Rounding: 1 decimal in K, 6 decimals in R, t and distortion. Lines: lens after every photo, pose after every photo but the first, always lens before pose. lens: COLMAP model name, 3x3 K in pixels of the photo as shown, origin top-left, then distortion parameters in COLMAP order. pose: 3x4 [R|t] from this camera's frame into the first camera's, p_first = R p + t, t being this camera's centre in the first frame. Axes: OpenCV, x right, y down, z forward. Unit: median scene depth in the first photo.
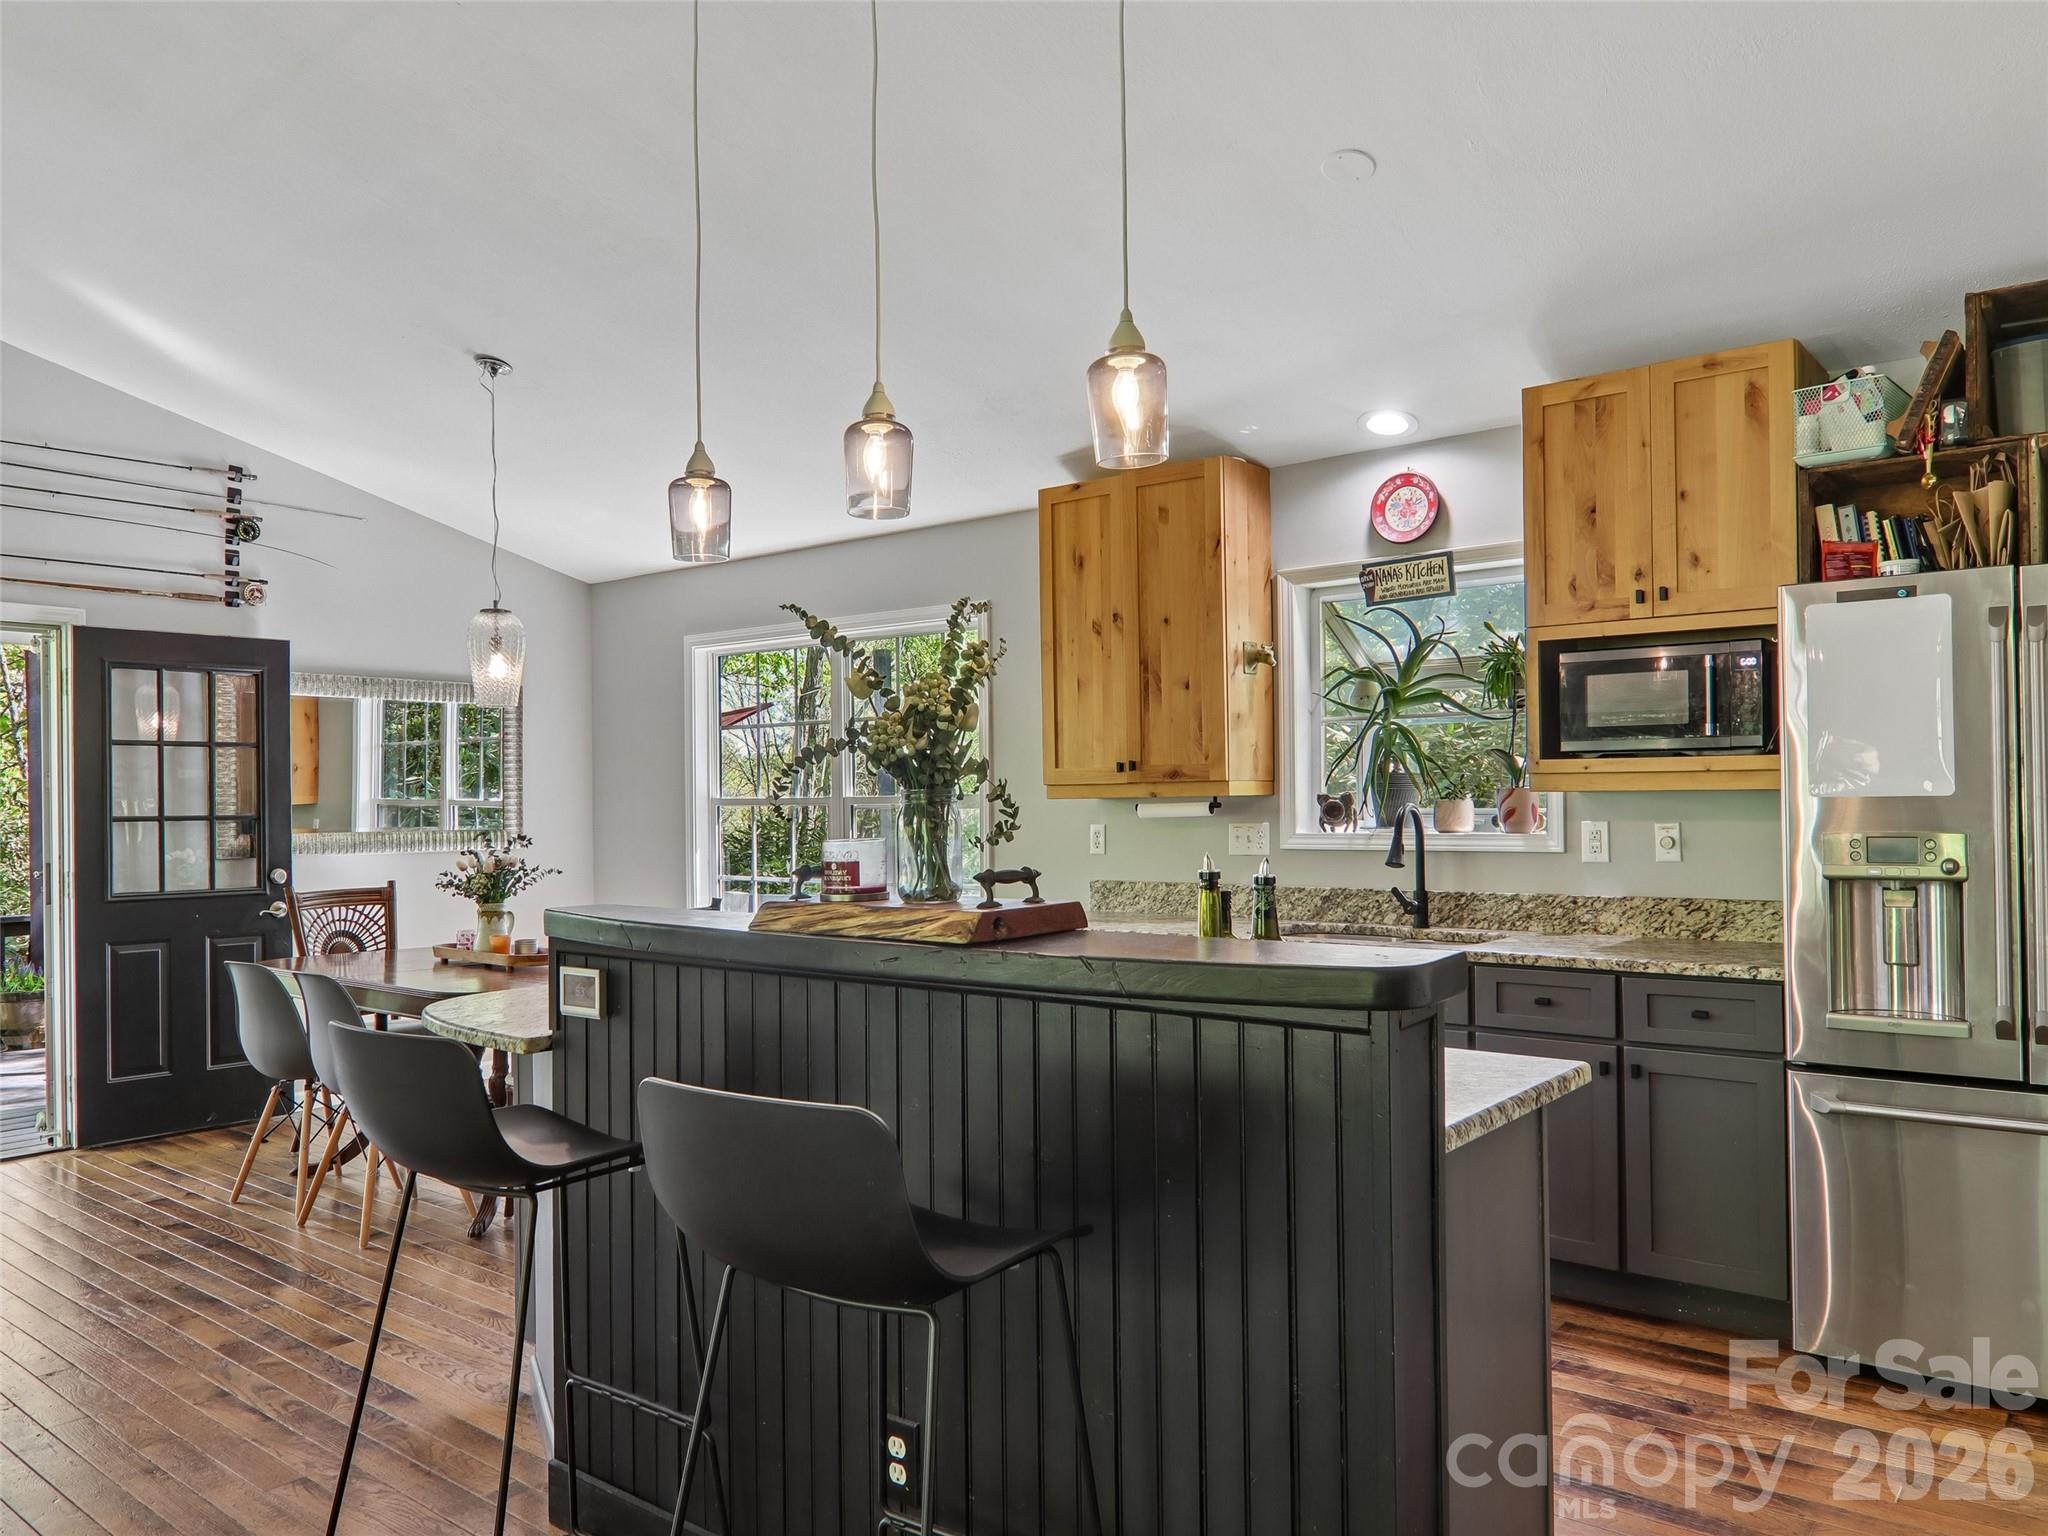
lens RADIAL K [[1443.1, 0, 1027.0], [0, 1443.1, 790.8], [0, 0, 1]] dist [0.009209, -0.019110]
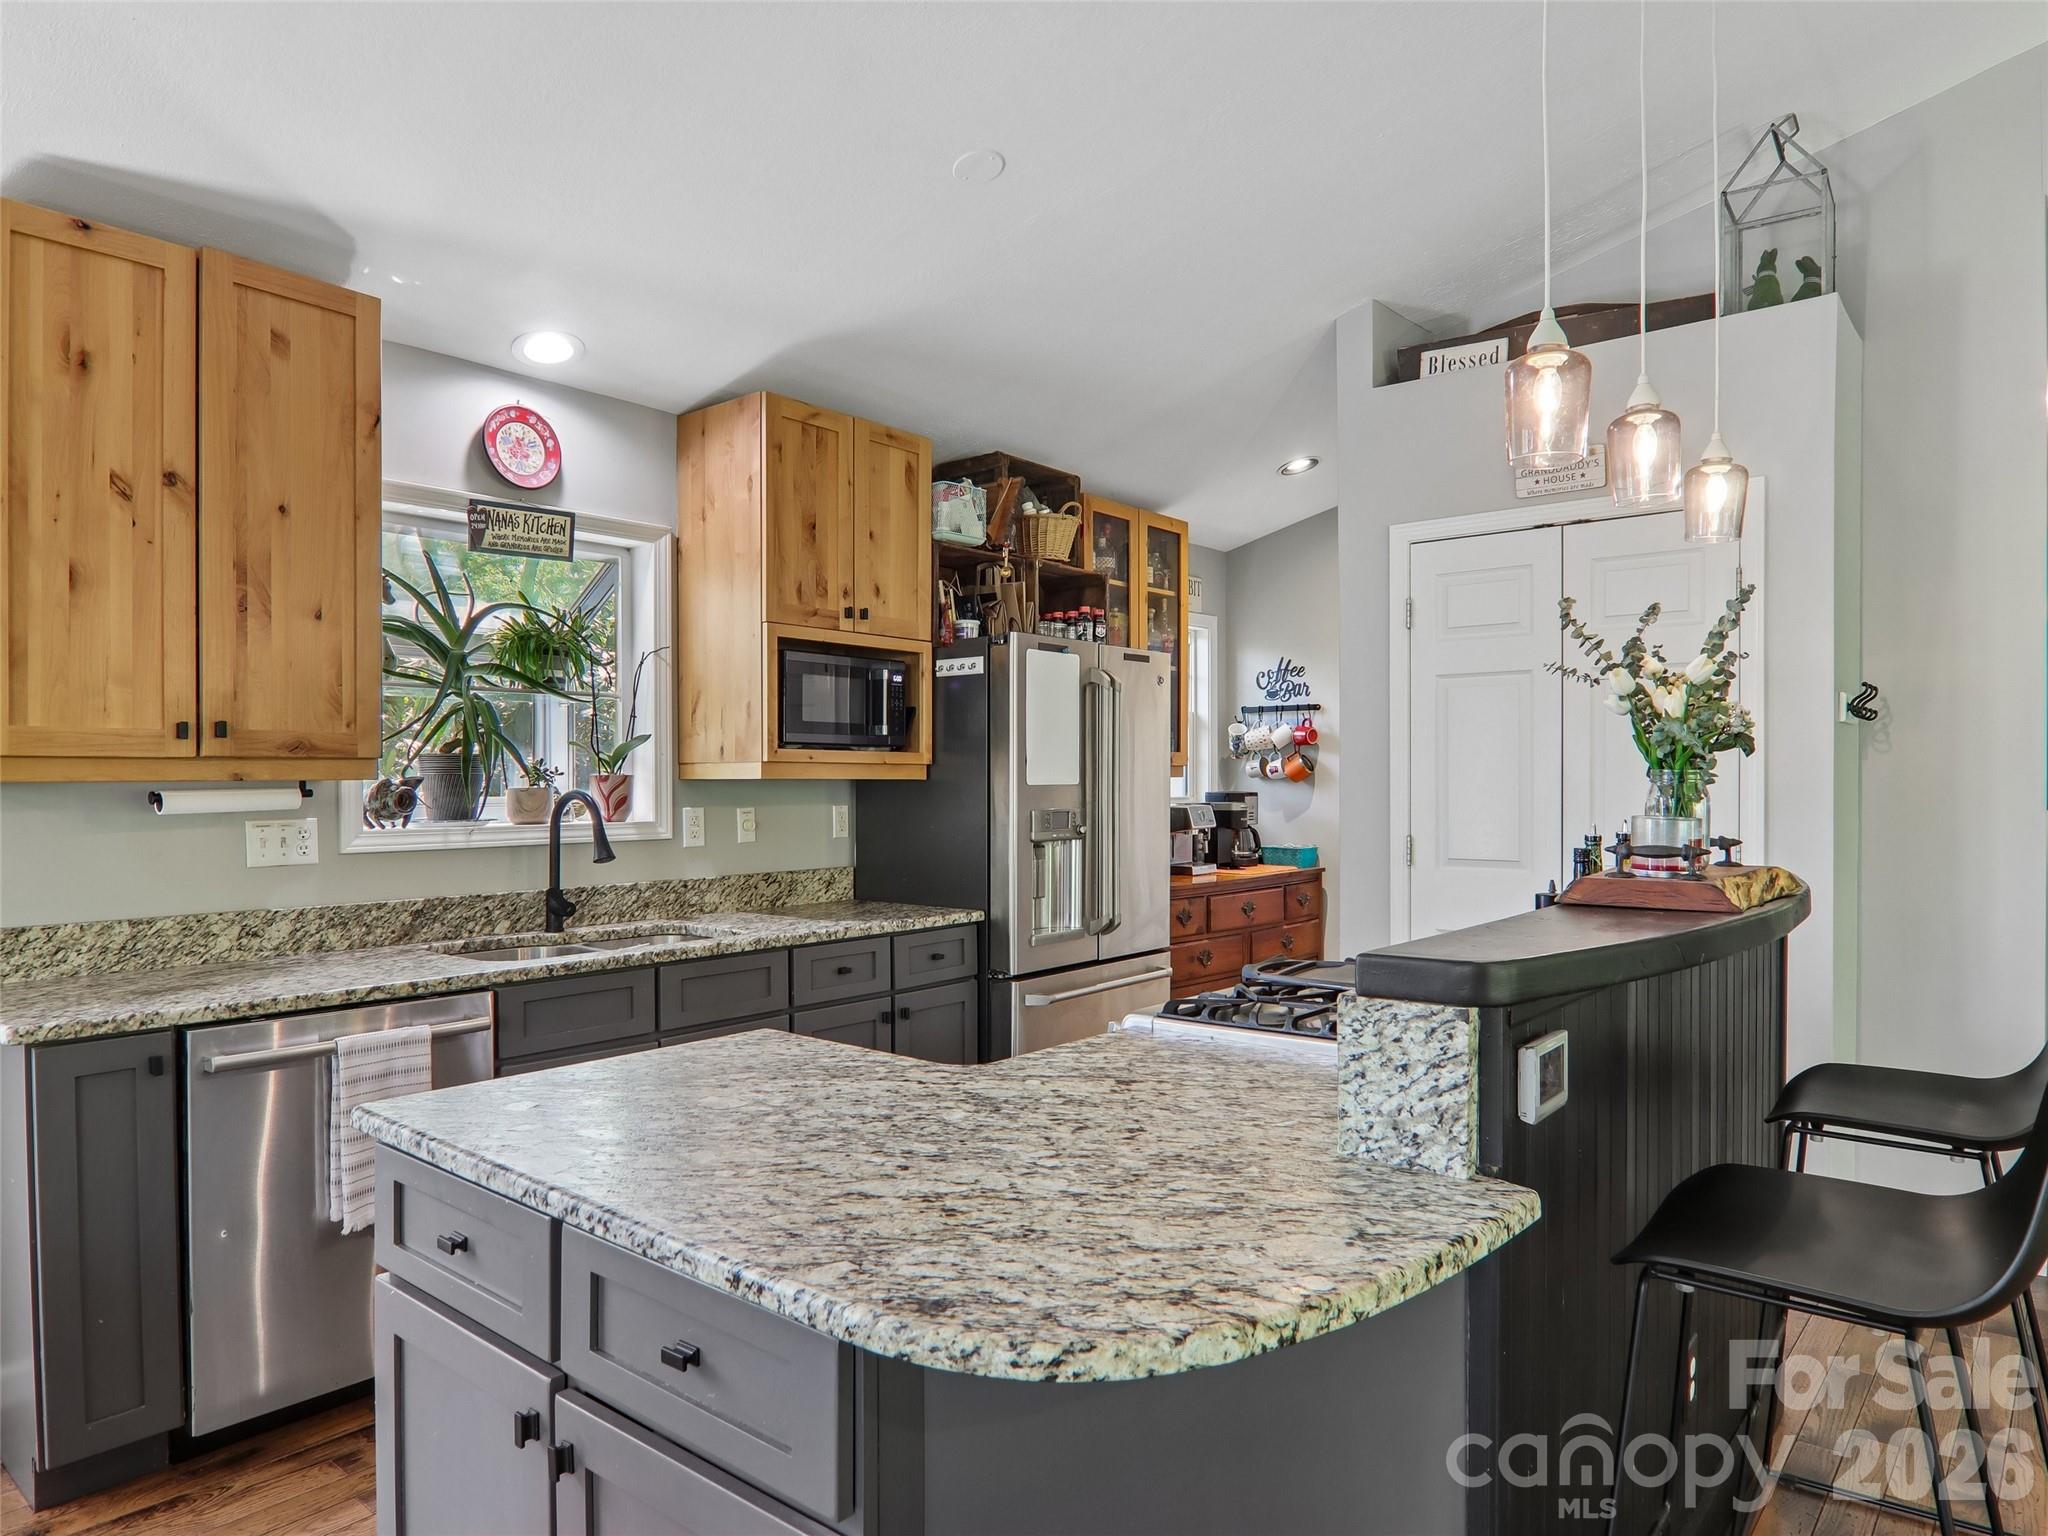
lens RADIAL K [[1271.5, 0, 1027.9], [0, 1271.5, 791.1], [0, 0, 1]] dist [0.008161, -0.023691]
pose [[0.020901, 0.001974, 0.999780, -0.476093], [-0.004509, 0.999988, -0.001881, 0.008704], [-0.999771, -0.004468, 0.020909, 0.662615]]
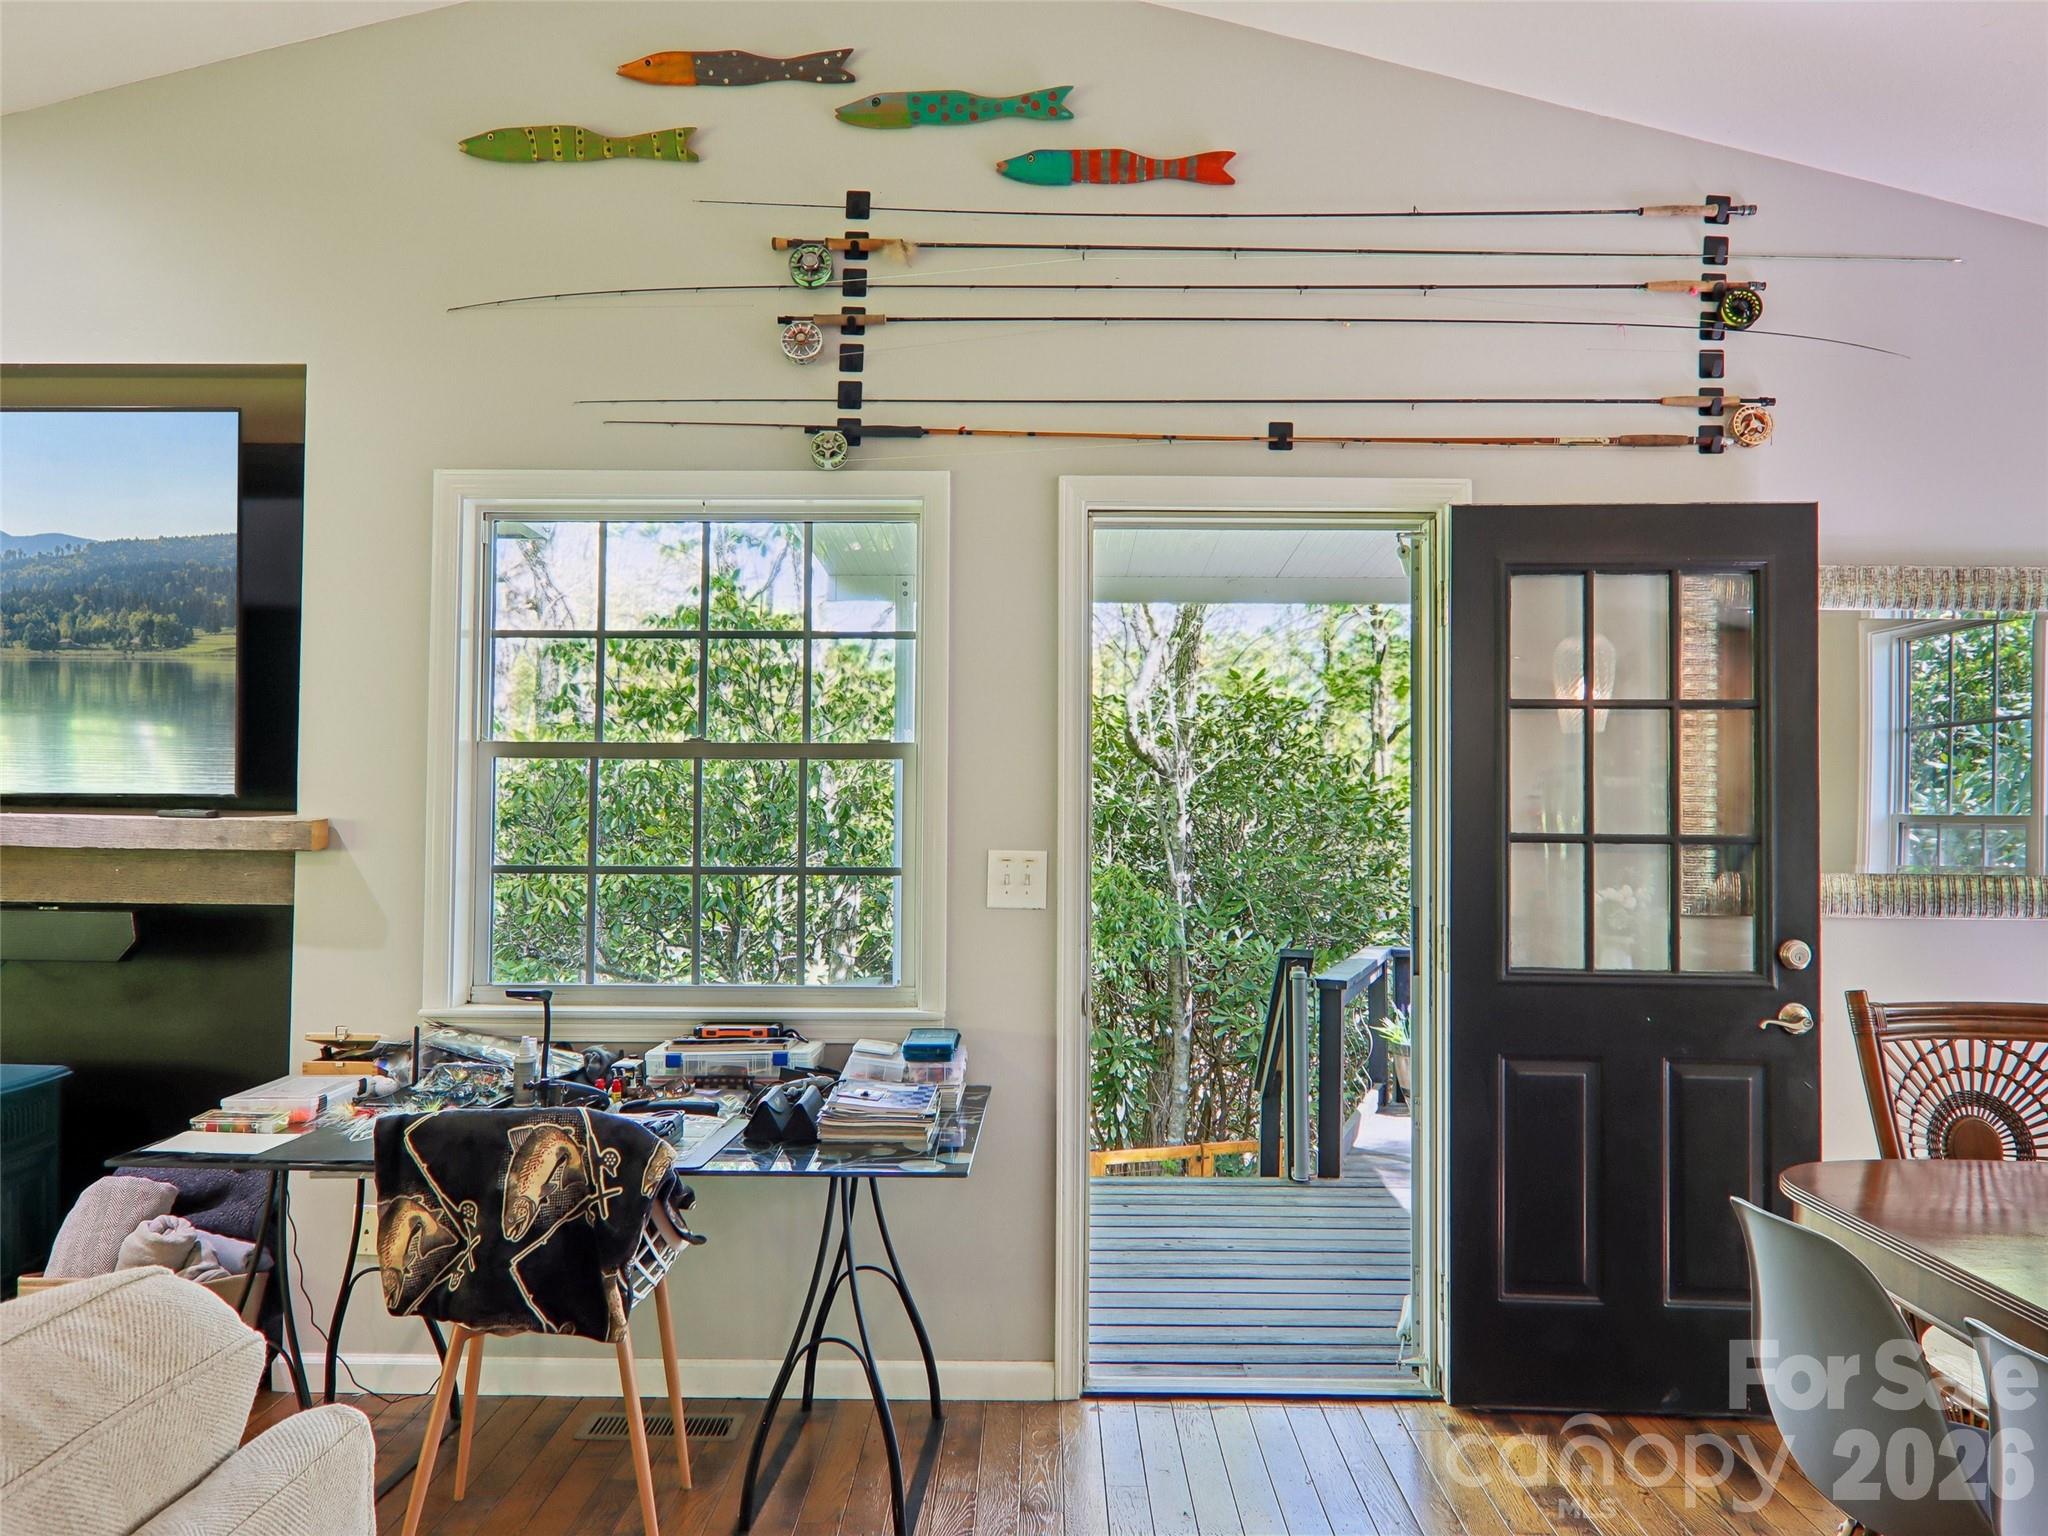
lens RADIAL K [[1458.4, 0, 1027.3], [0, 1458.4, 790.9], [0, 0, 1]] dist [0.007842, -0.015954]
pose [[0.617177, 0.000268, -0.786824, -0.351936], [-0.009975, 0.999922, -0.007483, 0.008598], [0.786761, 0.012468, 0.617131, 0.584706]]
